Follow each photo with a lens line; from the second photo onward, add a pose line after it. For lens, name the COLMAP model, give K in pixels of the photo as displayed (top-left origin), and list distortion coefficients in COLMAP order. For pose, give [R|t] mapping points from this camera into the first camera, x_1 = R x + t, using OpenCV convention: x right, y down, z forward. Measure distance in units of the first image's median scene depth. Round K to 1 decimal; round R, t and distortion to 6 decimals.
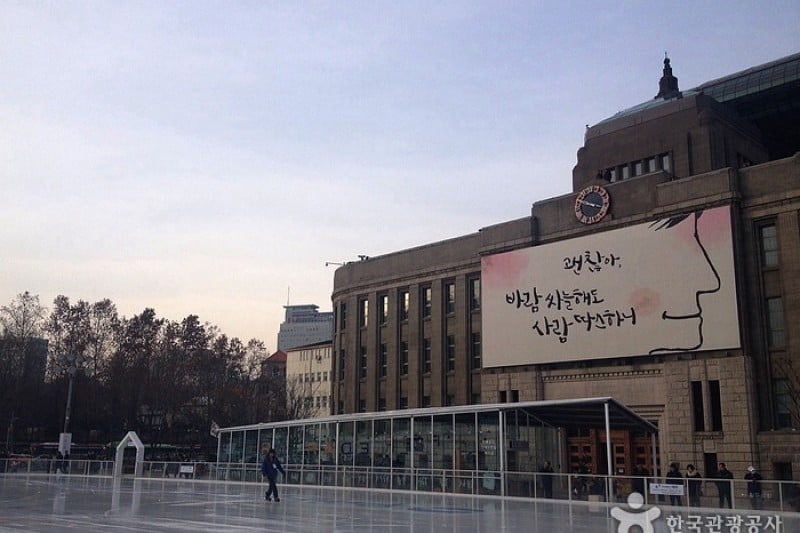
lens RADIAL K [[844.0, 0, 393.3], [0, 844.0, 289.8], [0, 0, 1]] dist [0.087955, 0.000000]
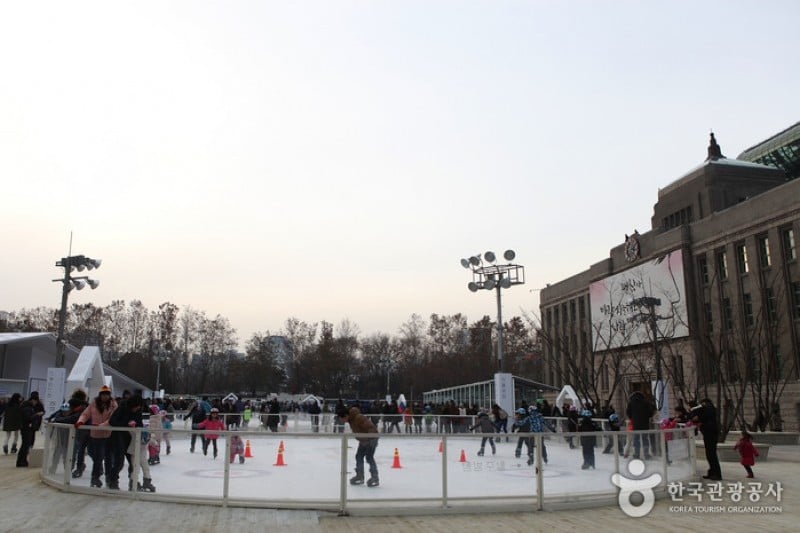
lens RADIAL K [[669.4, 0, 402.4], [0, 669.4, 266.3], [0, 0, 1]] dist [-0.083153, 0.029218]
pose [[0.842567, -0.129087, -0.522894, 0.496522], [0.122329, 0.991347, -0.047618, -0.058507], [0.524516, -0.023844, 0.851067, -0.303855]]
